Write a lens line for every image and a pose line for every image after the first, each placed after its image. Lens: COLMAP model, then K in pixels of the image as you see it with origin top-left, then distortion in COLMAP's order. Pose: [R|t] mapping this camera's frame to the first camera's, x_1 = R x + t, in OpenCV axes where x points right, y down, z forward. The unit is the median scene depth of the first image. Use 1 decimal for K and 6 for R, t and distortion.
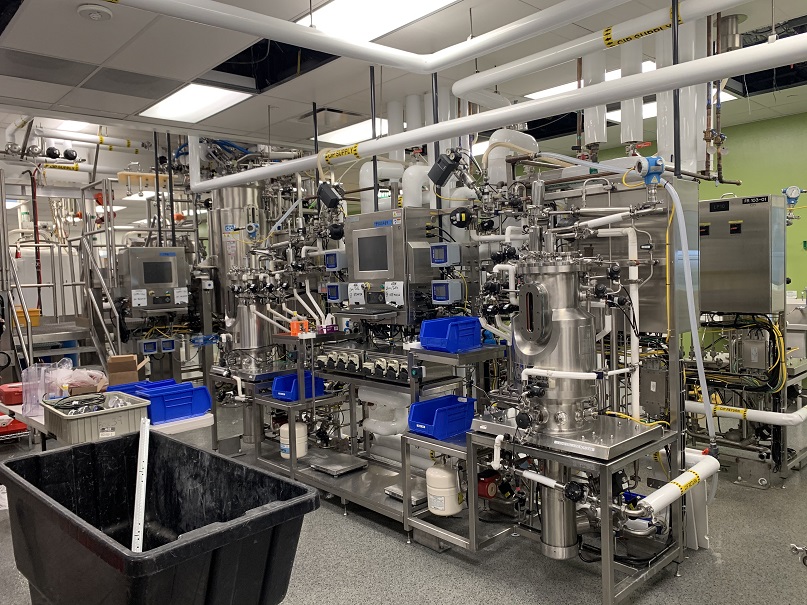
lens RADIAL K [[618.7, 0, 403.5], [0, 618.7, 302.5], [0, 0, 1]] dist [0.034924, -0.006197]
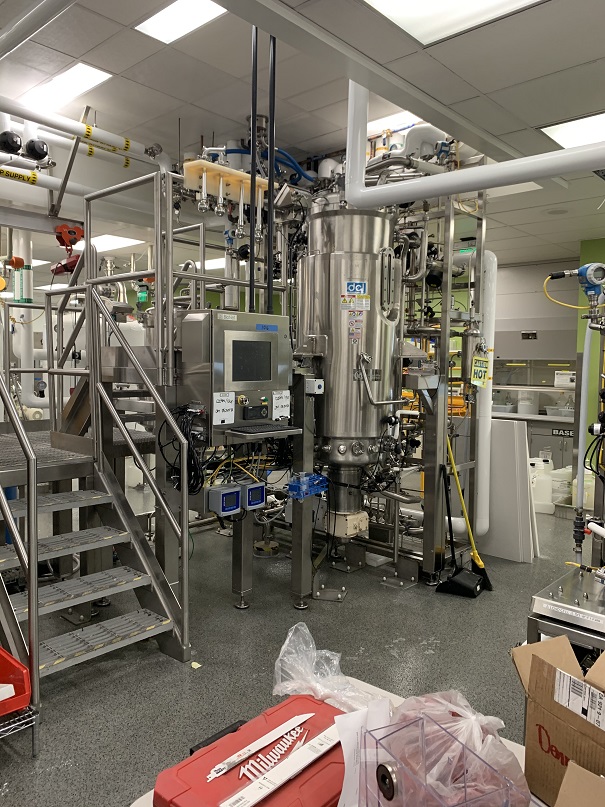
lens RADIAL K [[618.7, 0, 302.5], [0, 618.7, 403.5], [0, 0, 1]] dist [0.034924, -0.006197]
pose [[0.995718, 0.046120, 0.080116, -0.369719], [-0.047071, 0.998841, 0.010025, -0.017885], [-0.079561, -0.013753, 0.996735, 0.450364]]
